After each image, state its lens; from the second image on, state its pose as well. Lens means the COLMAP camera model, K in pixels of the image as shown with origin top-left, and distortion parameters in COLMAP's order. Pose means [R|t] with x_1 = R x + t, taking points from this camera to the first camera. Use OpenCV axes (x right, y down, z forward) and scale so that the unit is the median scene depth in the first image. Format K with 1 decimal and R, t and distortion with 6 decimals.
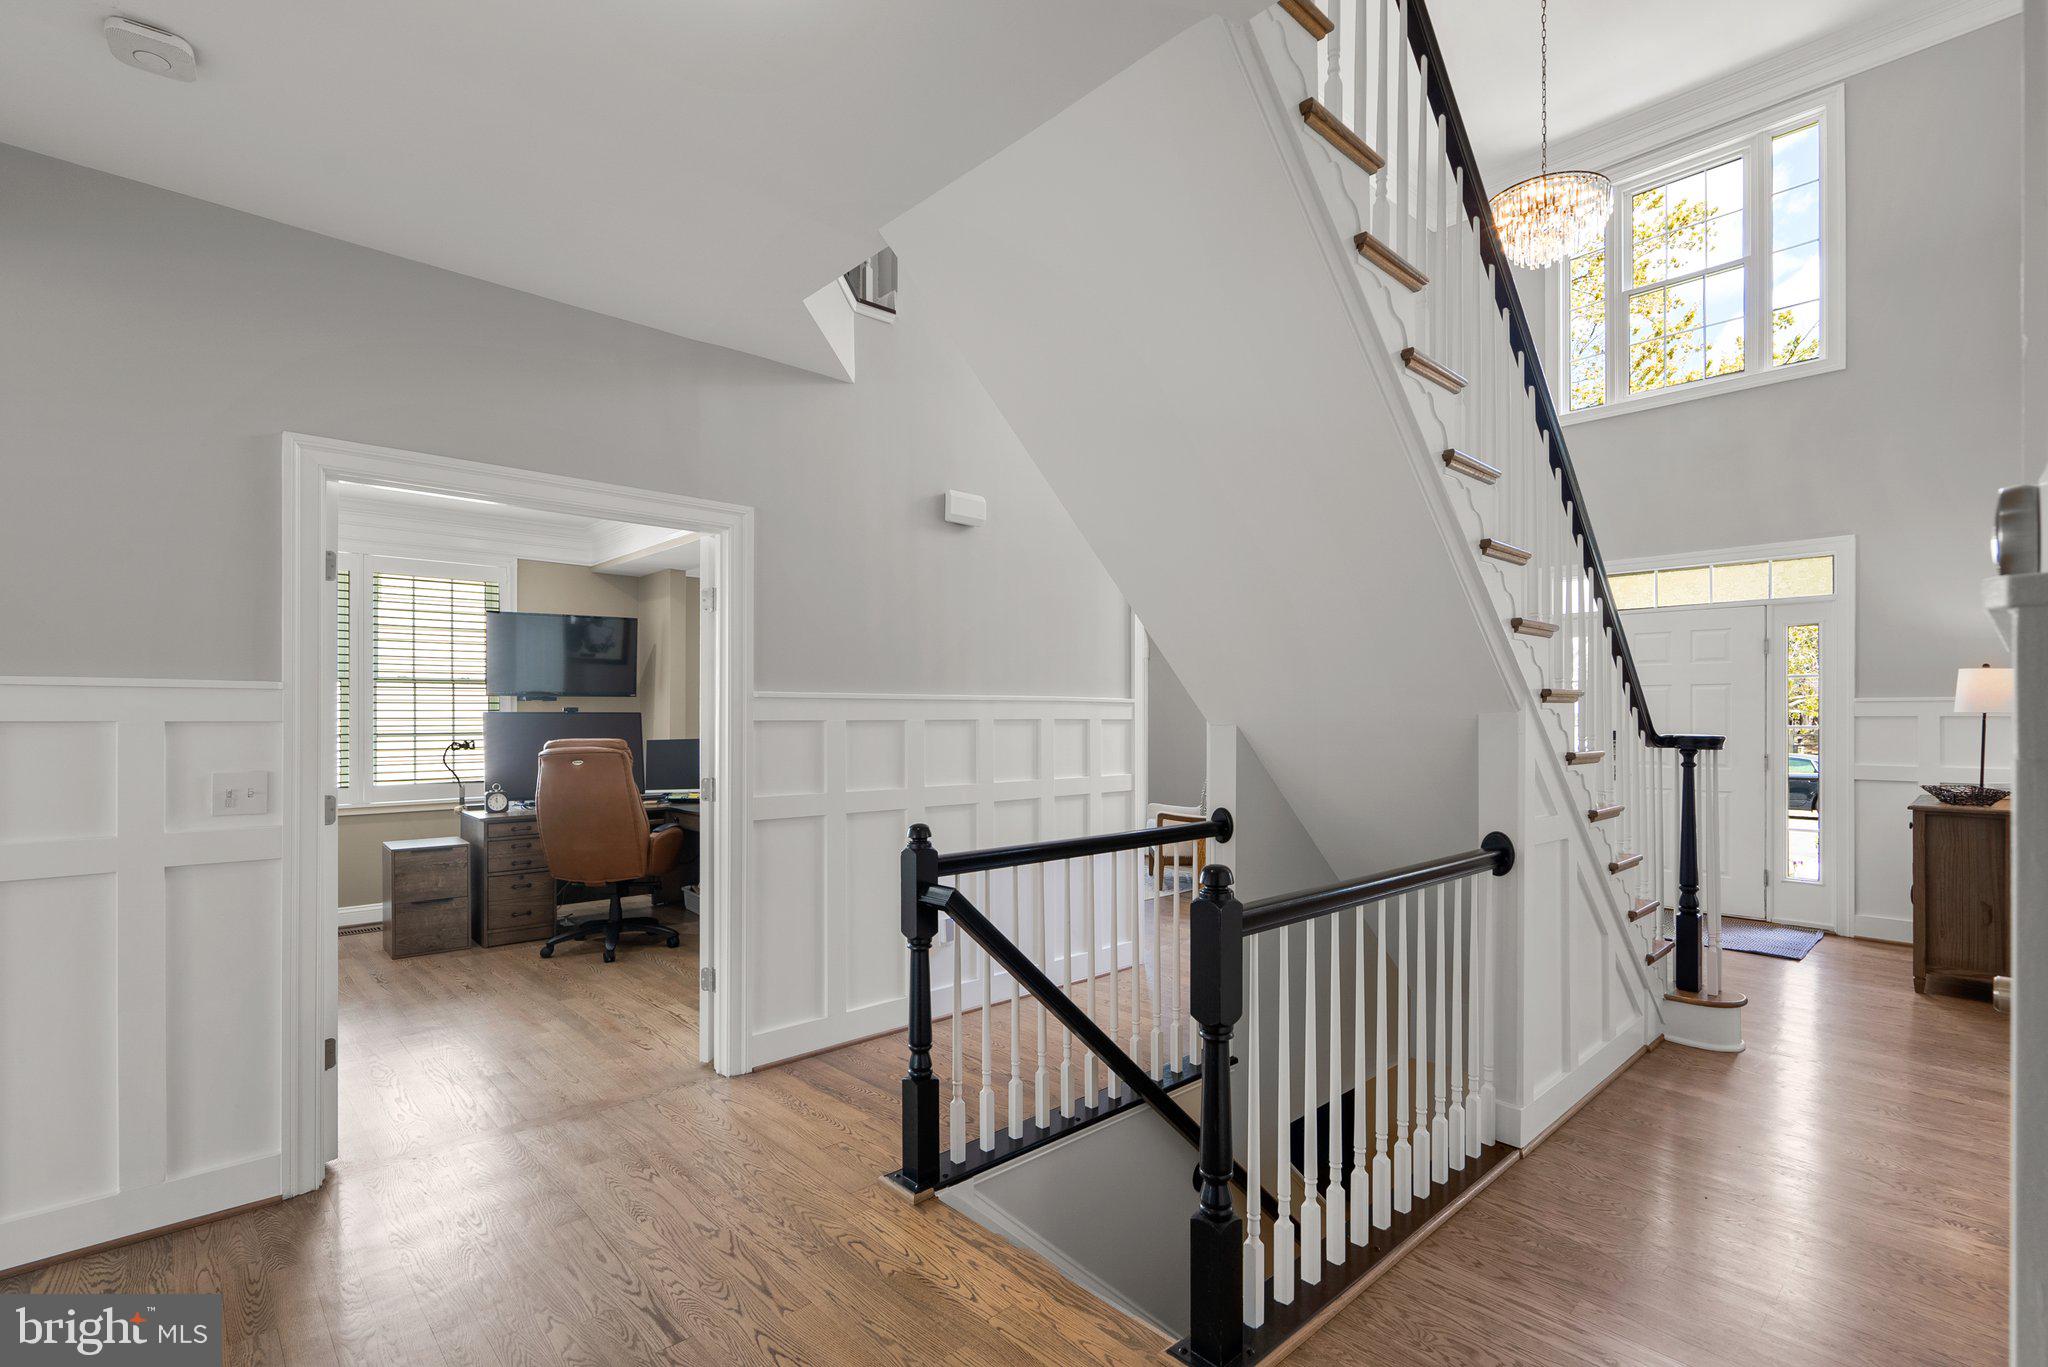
lens RADIAL K [[942.0, 0, 1023.5], [0, 942.0, 711.9], [0, 0, 1]] dist [-0.002040, -0.000016]
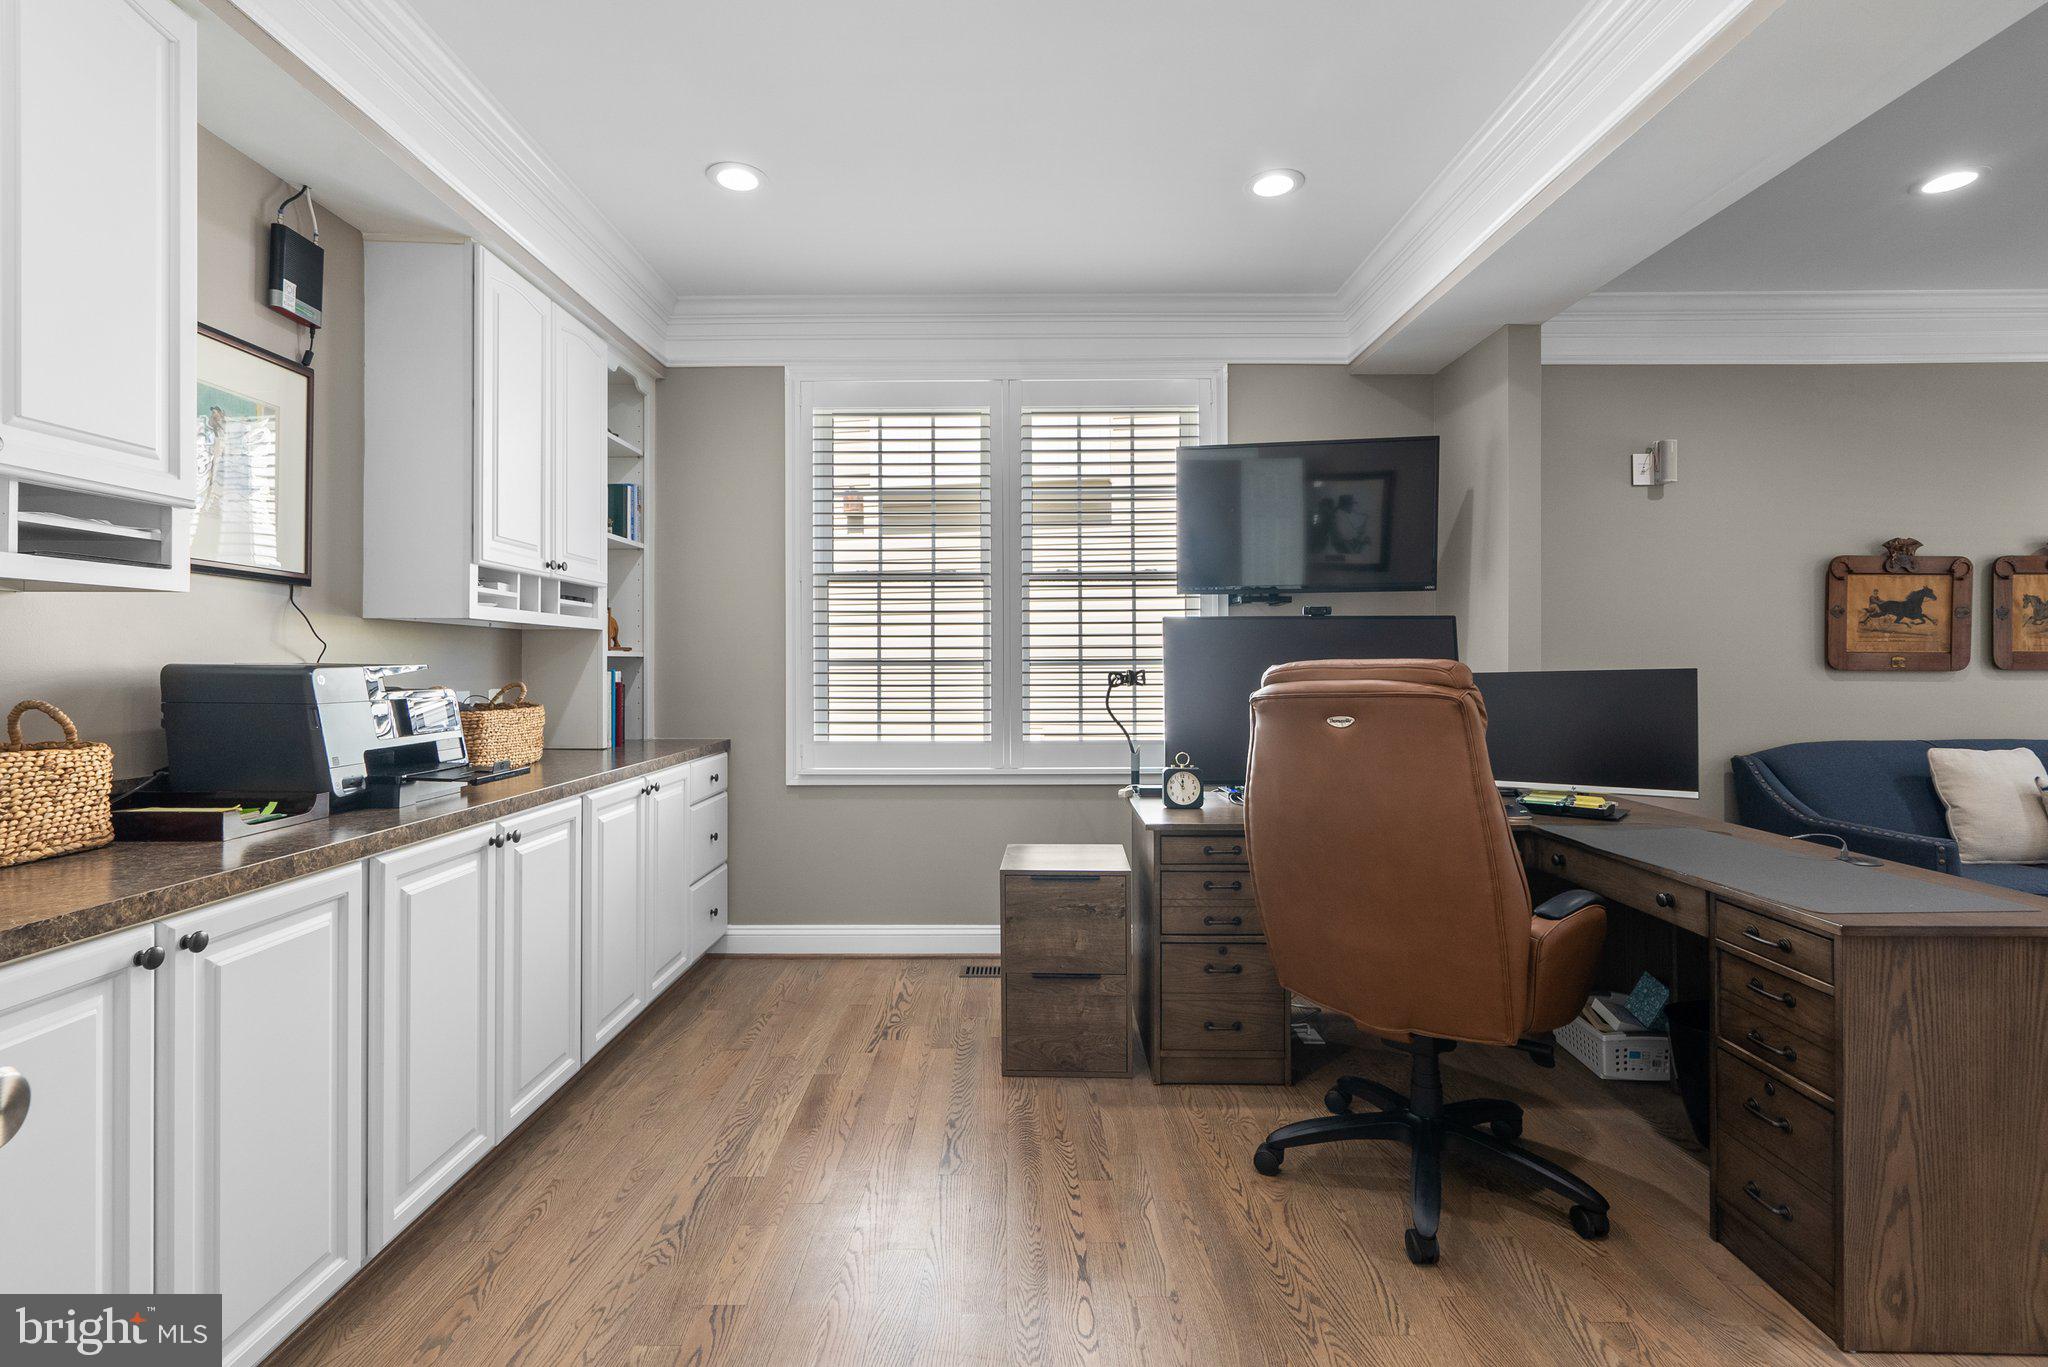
lens RADIAL K [[945.8, 0, 1014.2], [0, 945.8, 679.3], [0, 0, 1]] dist [-0.003152, 0.001047]
pose [[0.732980, 0.008815, -0.680193, -0.278285], [0.007929, 0.999737, 0.021500, 0.024685], [0.680203, -0.021152, 0.732718, 0.565079]]
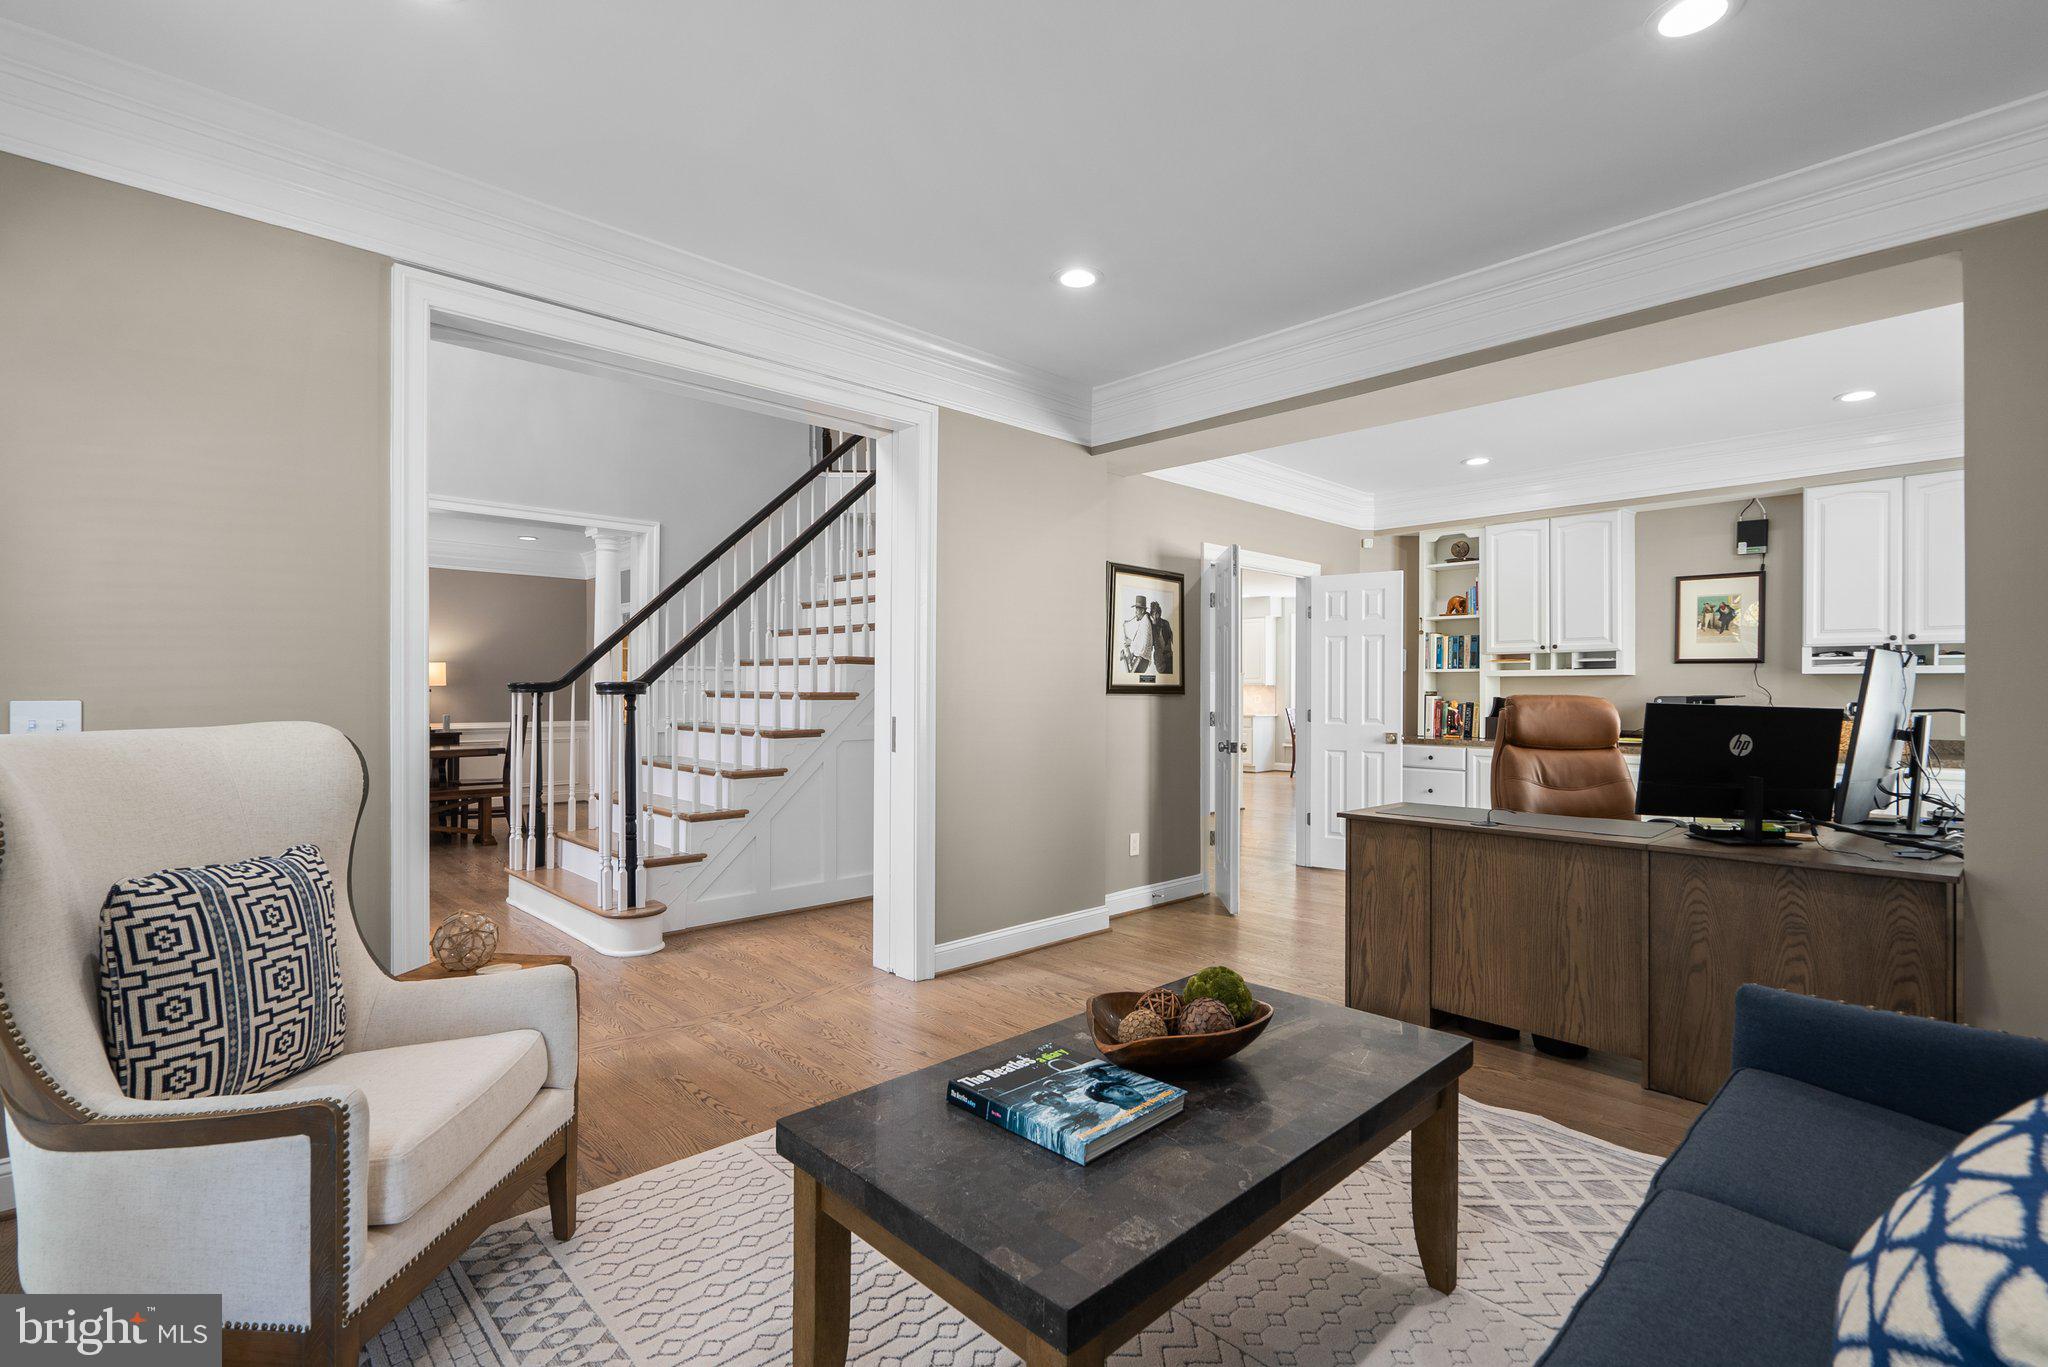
lens RADIAL K [[939.1, 0, 1024.0], [0, 939.1, 683.5], [0, 0, 1]] dist [-0.001508, 0.005644]
pose [[-0.999844, -0.000491, -0.017643, 0.038876], [-0.000148, 0.999811, -0.019422, 0.031787], [0.017650, -0.019416, -0.999656, 1.769333]]
